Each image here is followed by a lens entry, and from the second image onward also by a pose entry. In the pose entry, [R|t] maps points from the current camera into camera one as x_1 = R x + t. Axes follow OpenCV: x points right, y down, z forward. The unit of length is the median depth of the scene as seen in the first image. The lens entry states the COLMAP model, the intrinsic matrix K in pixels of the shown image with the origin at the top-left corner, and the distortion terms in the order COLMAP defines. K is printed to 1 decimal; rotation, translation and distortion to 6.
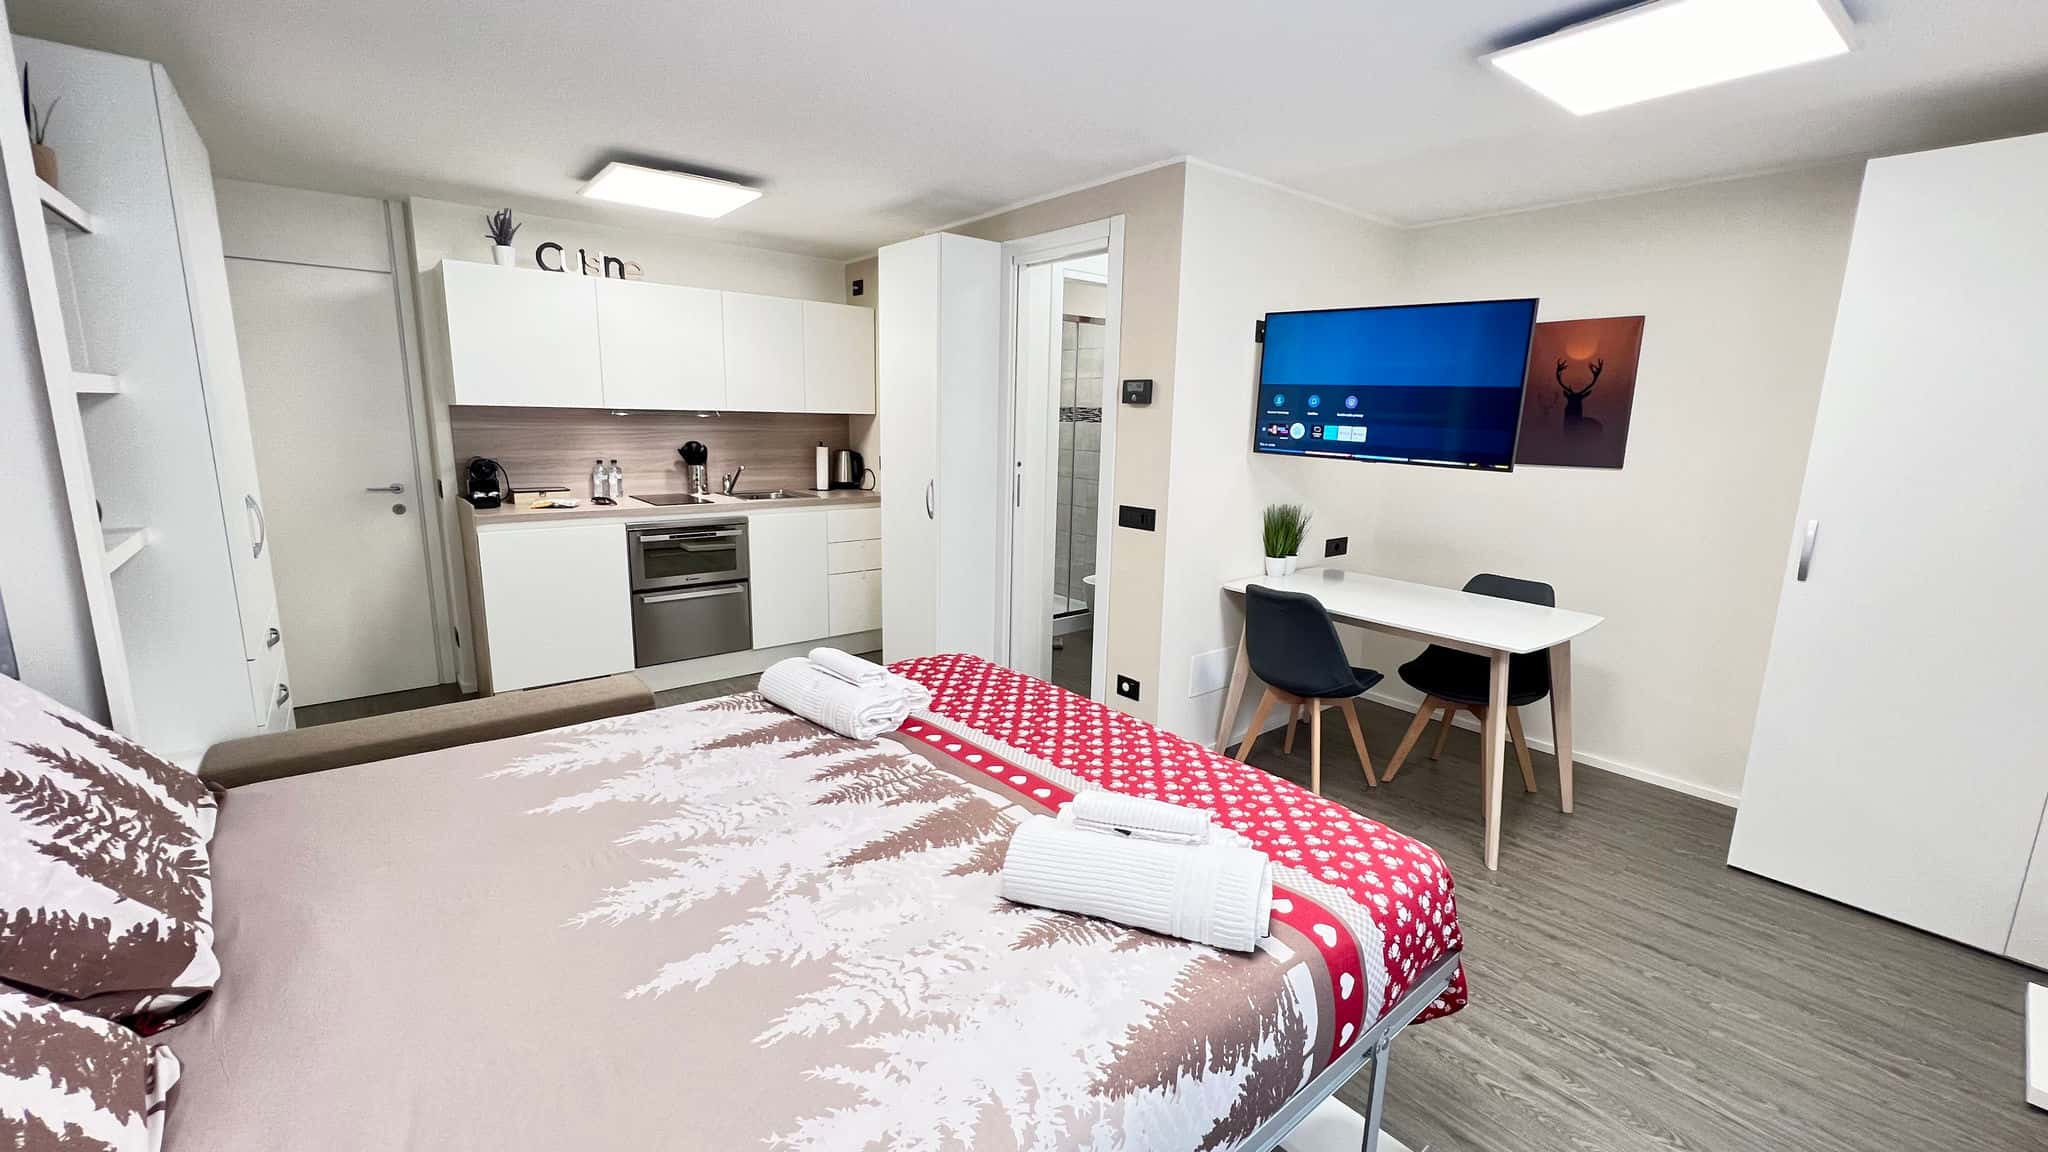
lens RADIAL K [[815.9, 0, 1021.6], [0, 815.9, 573.5], [0, 0, 1]] dist [-0.002140, -0.000252]
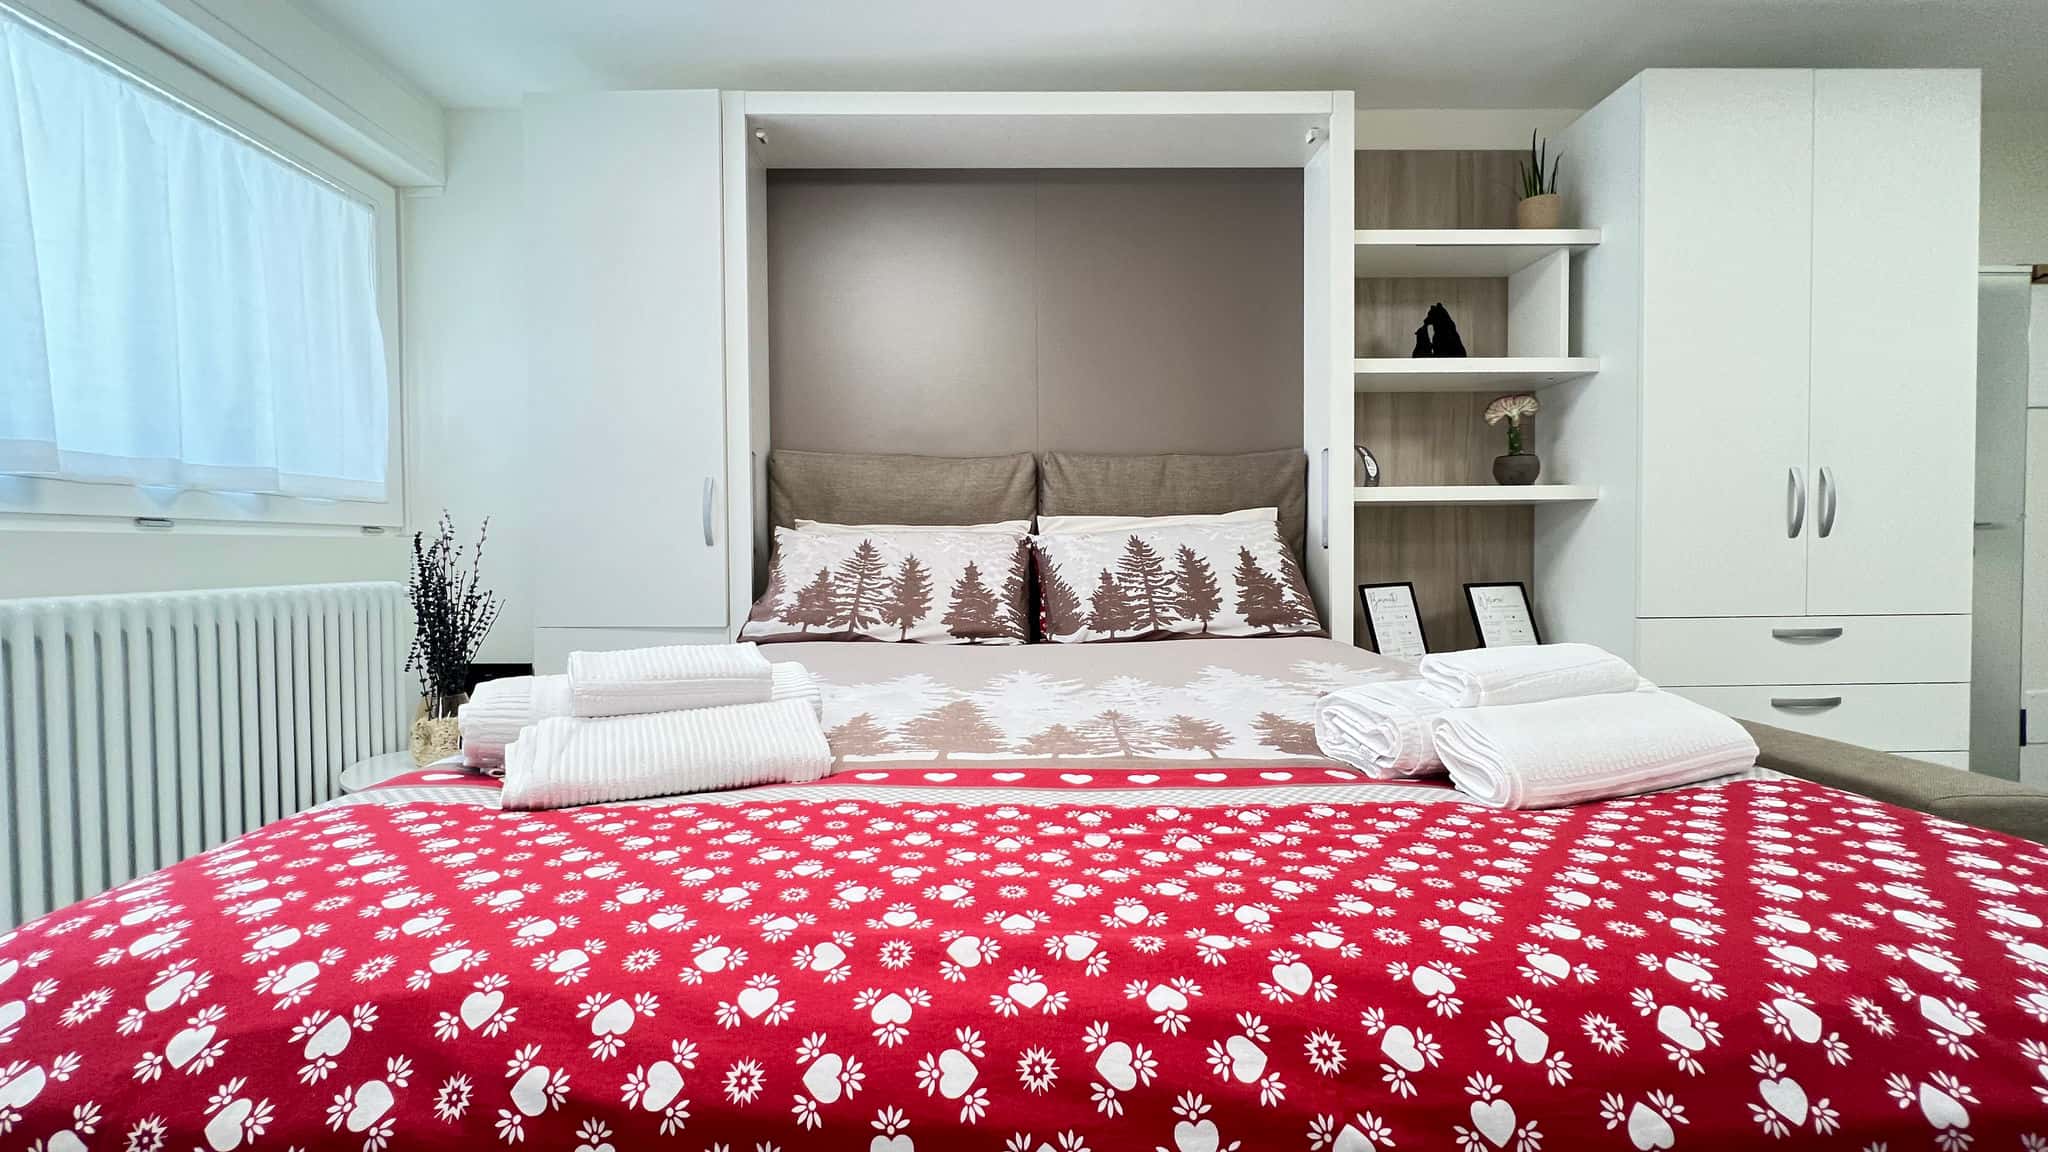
lens RADIAL K [[816.3, 0, 1020.3], [0, 816.3, 575.9], [0, 0, 1]] dist [-0.002068, -0.000508]
pose [[-0.625051, 0.006034, -0.780561, 0.328333], [-0.155189, 0.979048, 0.131840, 0.042231], [0.765002, 0.203541, -0.611018, 1.052218]]
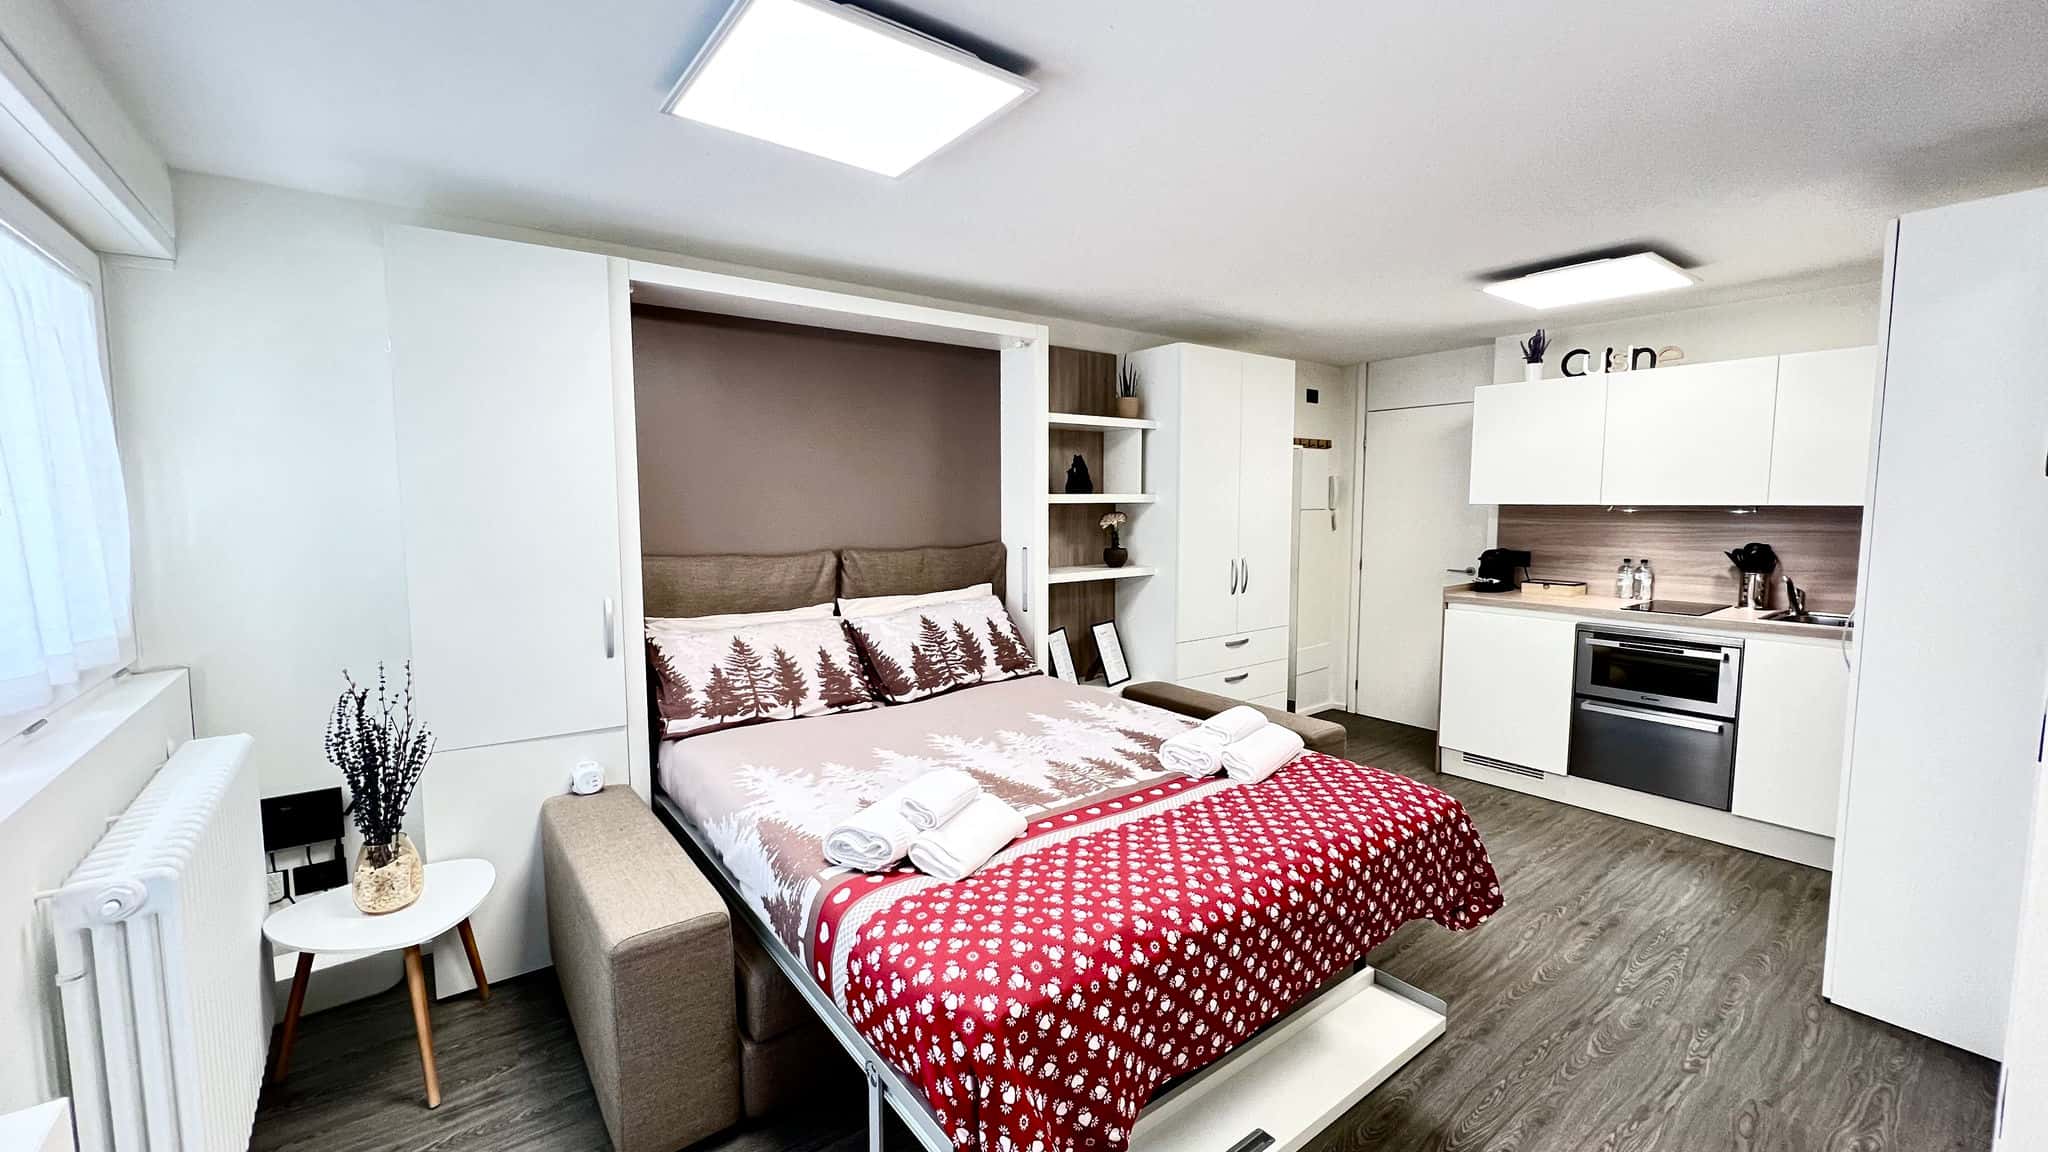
lens RADIAL K [[815.9, 0, 1020.5], [0, 815.9, 567.3], [0, 0, 1]] dist [-0.002140, -0.000252]
pose [[-0.041637, 0.060276, -0.997313, 0.933800], [-0.188517, 0.979776, 0.067087, -0.123167], [0.981187, 0.190804, -0.029432, 0.695304]]
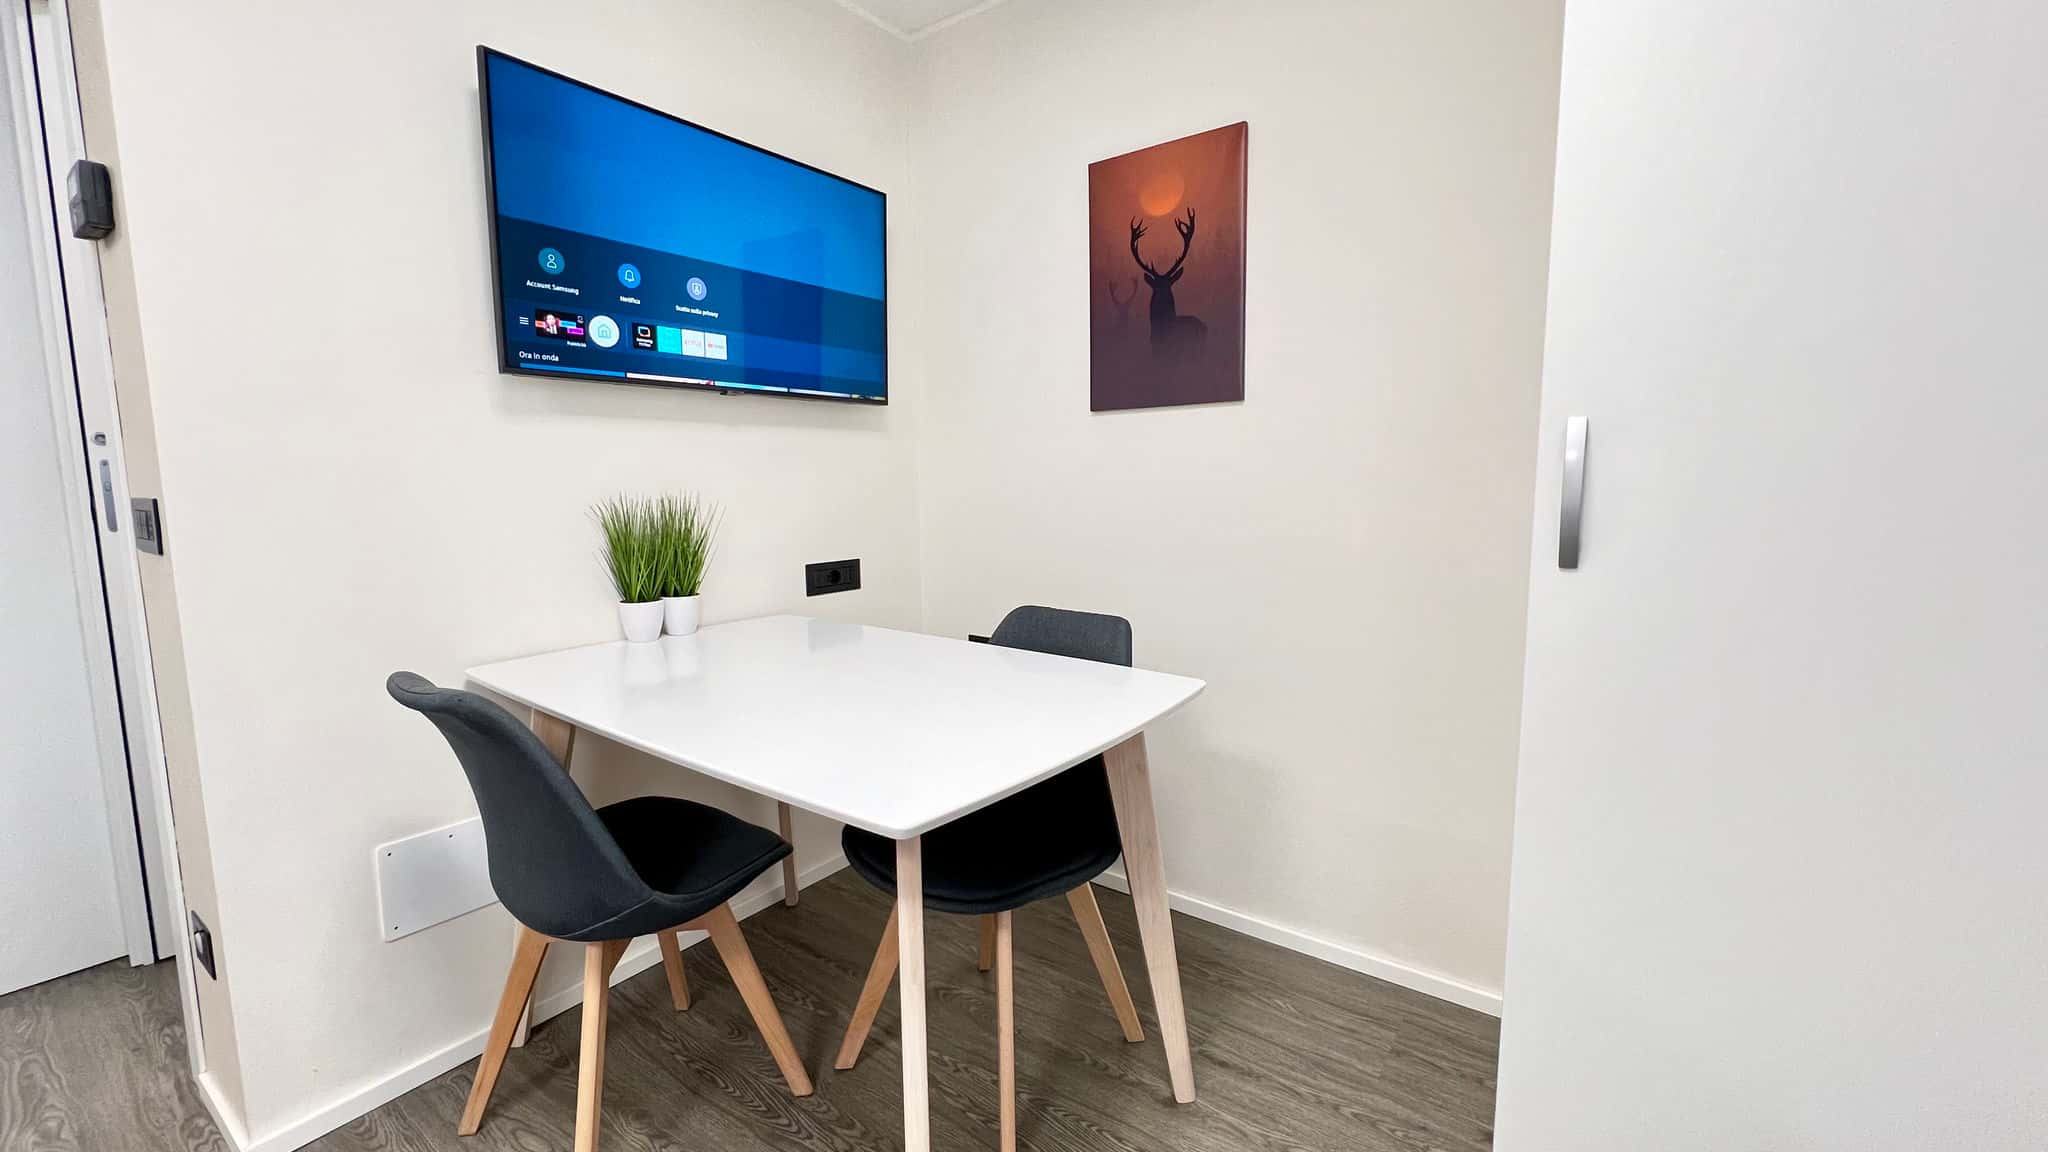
lens RADIAL K [[815.9, 0, 1017.7], [0, 815.9, 567.3], [0, 0, 1]] dist [-0.002140, -0.000252]
pose [[0.971982, -0.055368, 0.228441, 0.716694], [0.073470, 0.994730, -0.071510, 0.019032], [-0.223278, 0.086290, 0.970928, 0.798172]]
